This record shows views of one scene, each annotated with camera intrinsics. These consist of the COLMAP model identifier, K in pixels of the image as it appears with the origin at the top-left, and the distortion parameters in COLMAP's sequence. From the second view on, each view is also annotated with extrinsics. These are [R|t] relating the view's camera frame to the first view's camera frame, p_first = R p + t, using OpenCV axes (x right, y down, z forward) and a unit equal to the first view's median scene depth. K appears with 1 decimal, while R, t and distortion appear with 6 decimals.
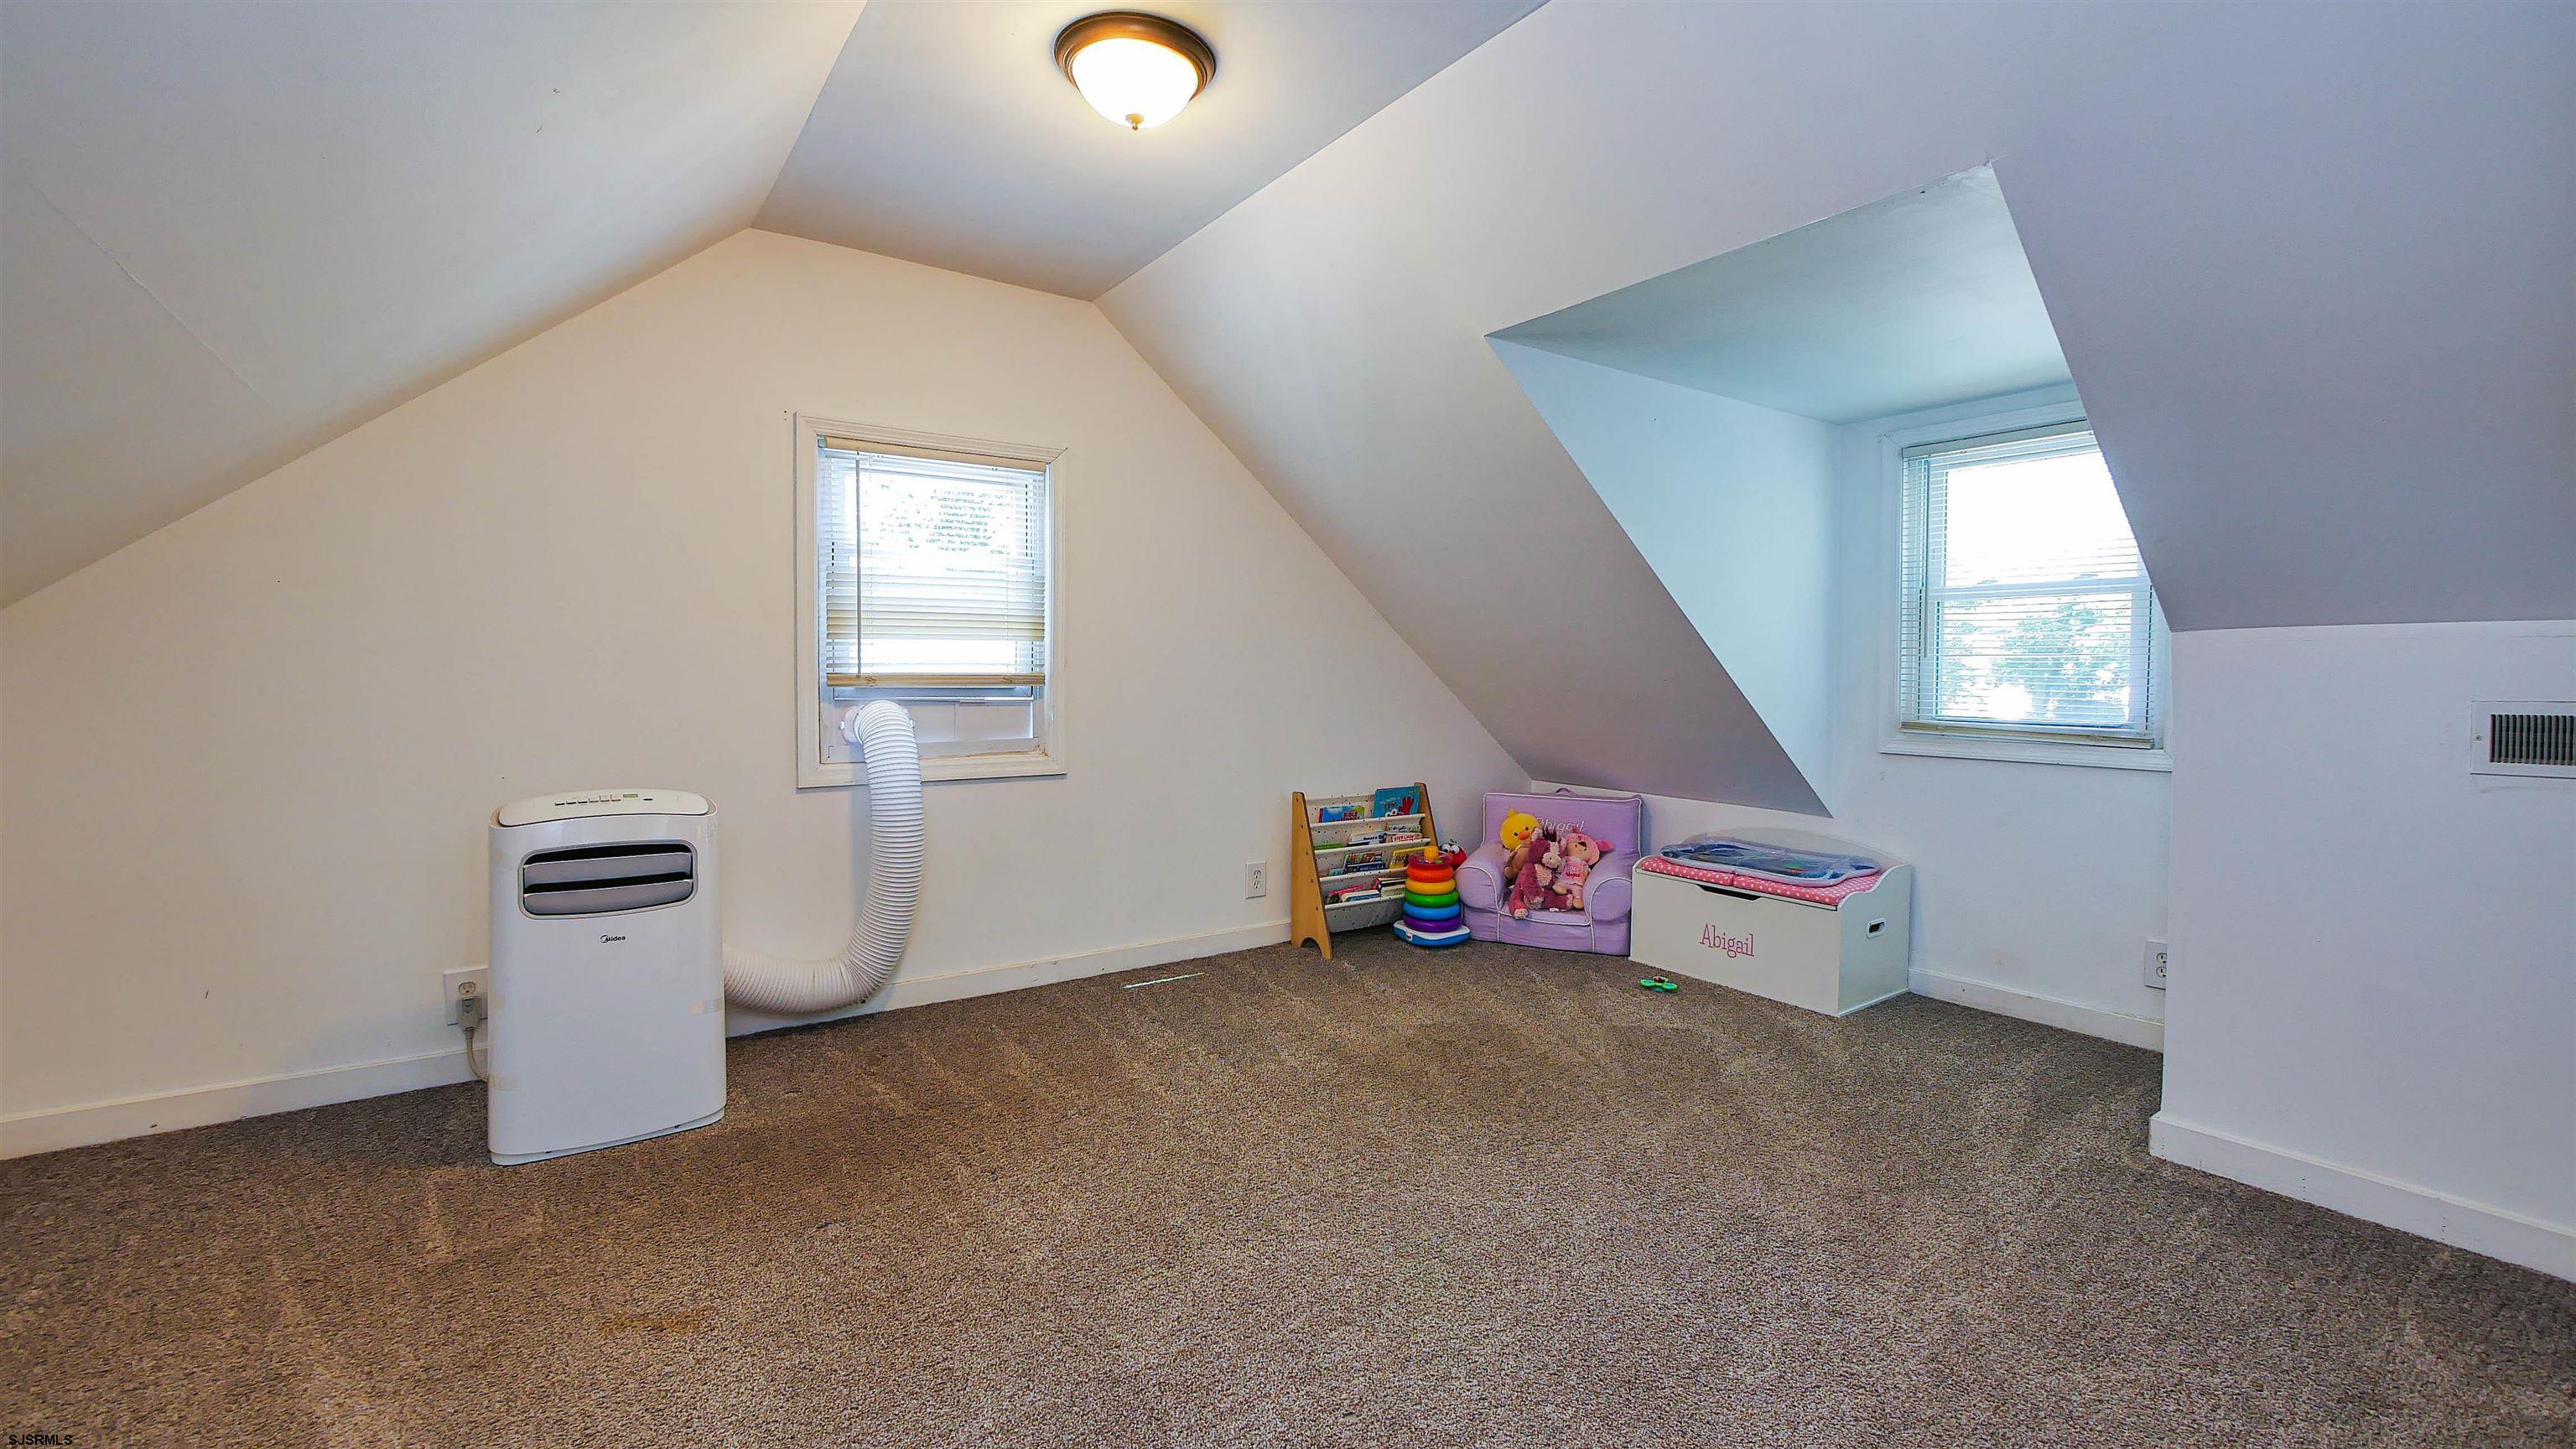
lens RADIAL K [[1064.8, 0, 1284.3], [0, 1064.8, 705.8], [0, 0, 1]] dist [-0.008853, 0.000613]
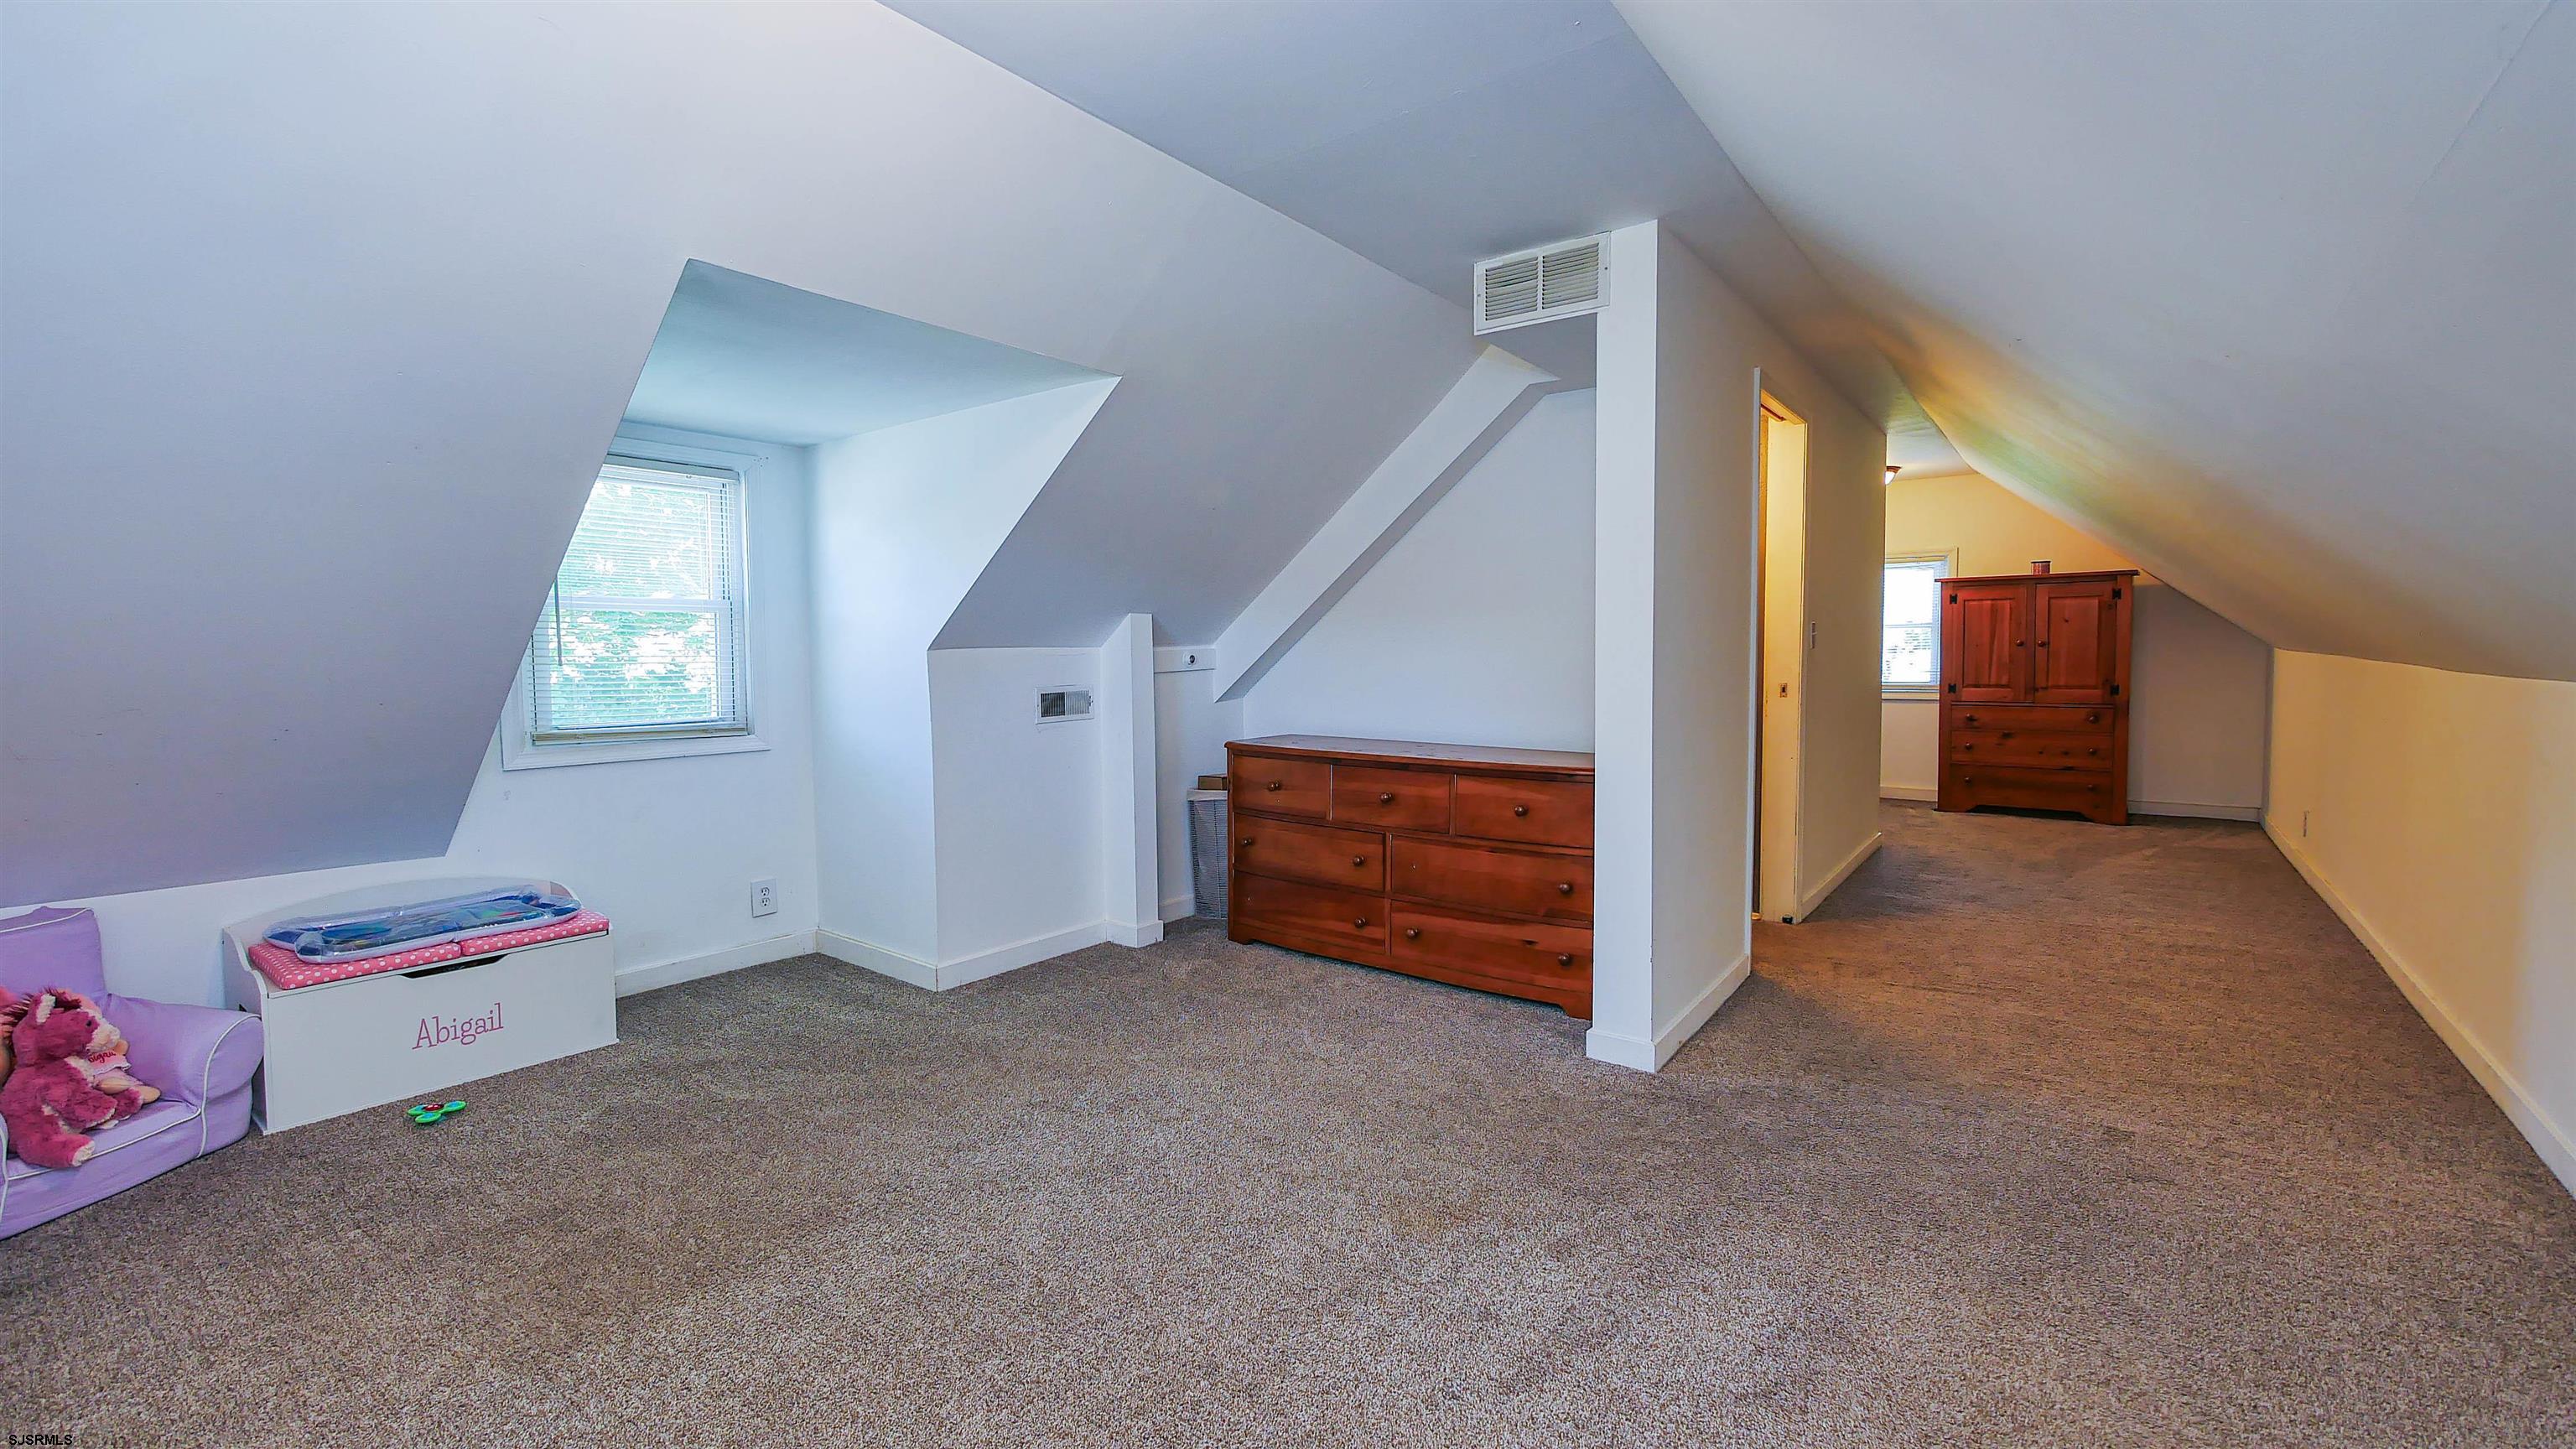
lens RADIAL K [[1064.8, 0, 1292.4], [0, 1064.8, 708.8], [0, 0, 1]] dist [-0.008853, 0.000613]
pose [[-0.307300, -0.060873, 0.949664, -0.779065], [0.035054, 0.996551, 0.075221, -0.082330], [-0.950967, 0.056405, -0.304107, 0.959823]]
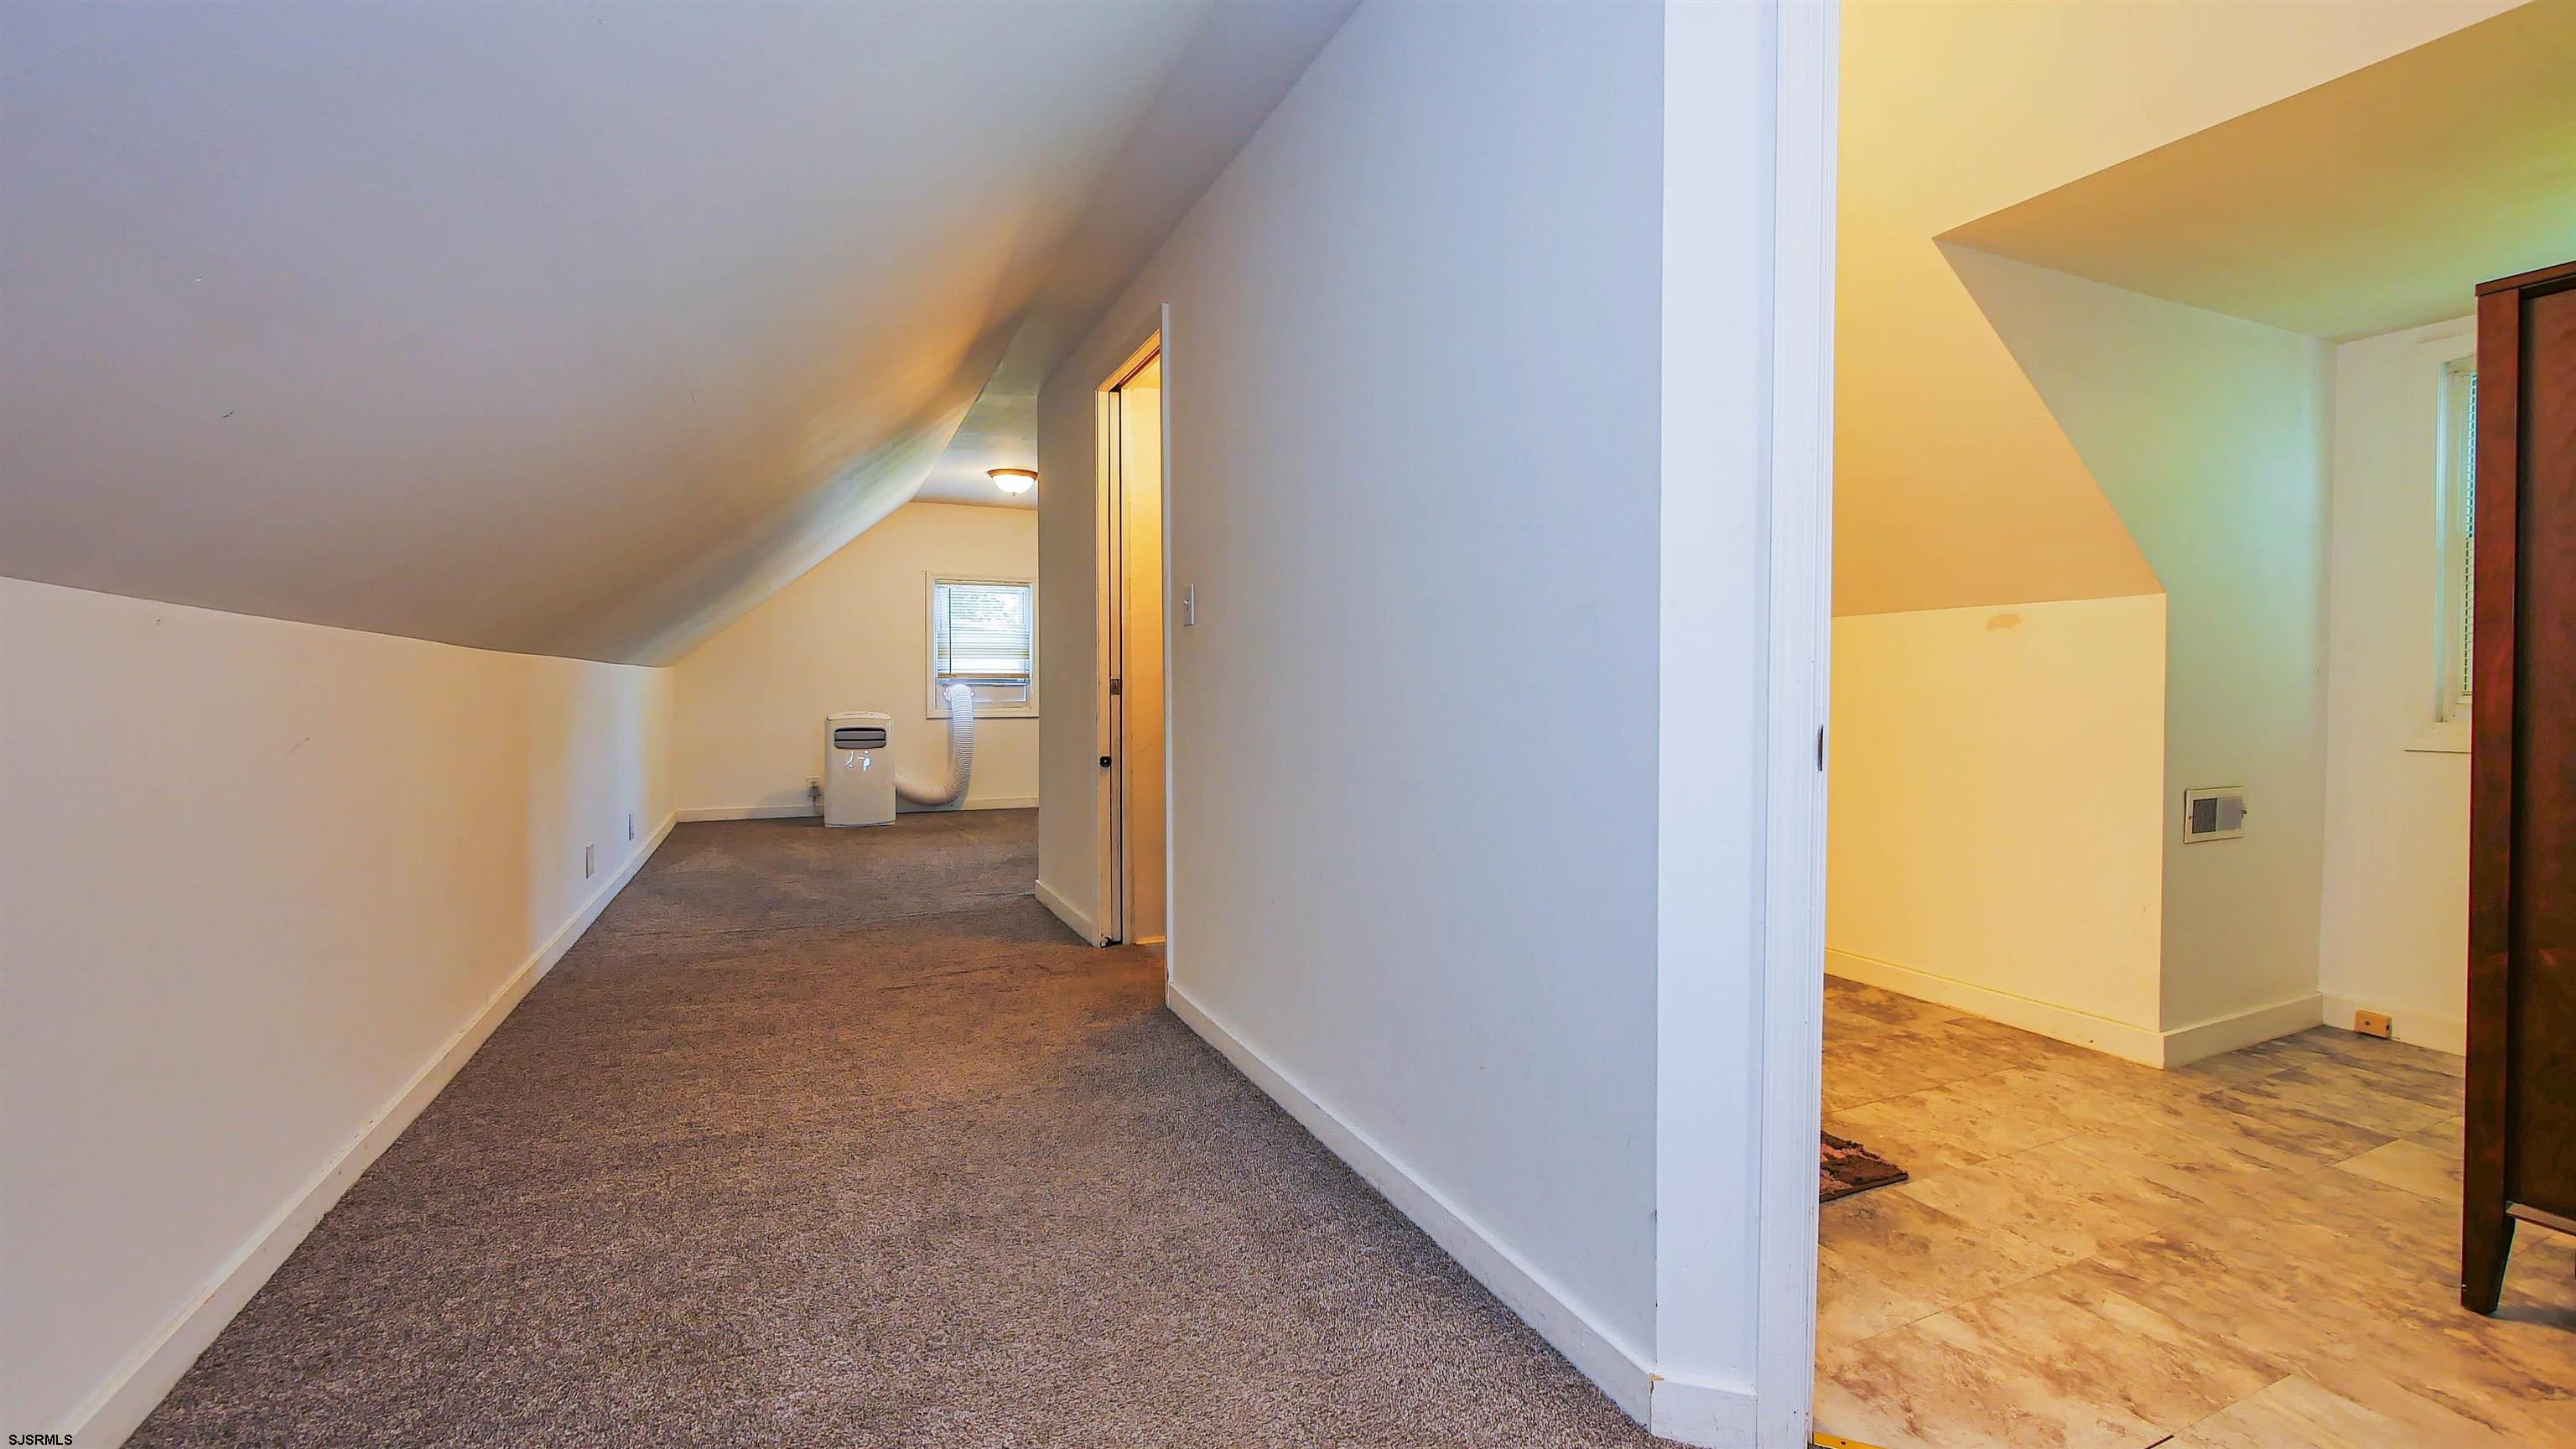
lens RADIAL K [[1064.8, 0, 1296.0], [0, 1064.8, 723.0], [0, 0, 1]] dist [-0.008853, 0.000613]
pose [[0.985844, -0.000141, -0.167668, 0.819041], [0.000396, 0.999999, 0.001484, 0.083479], [0.167667, -0.001529, 0.985842, -1.328798]]
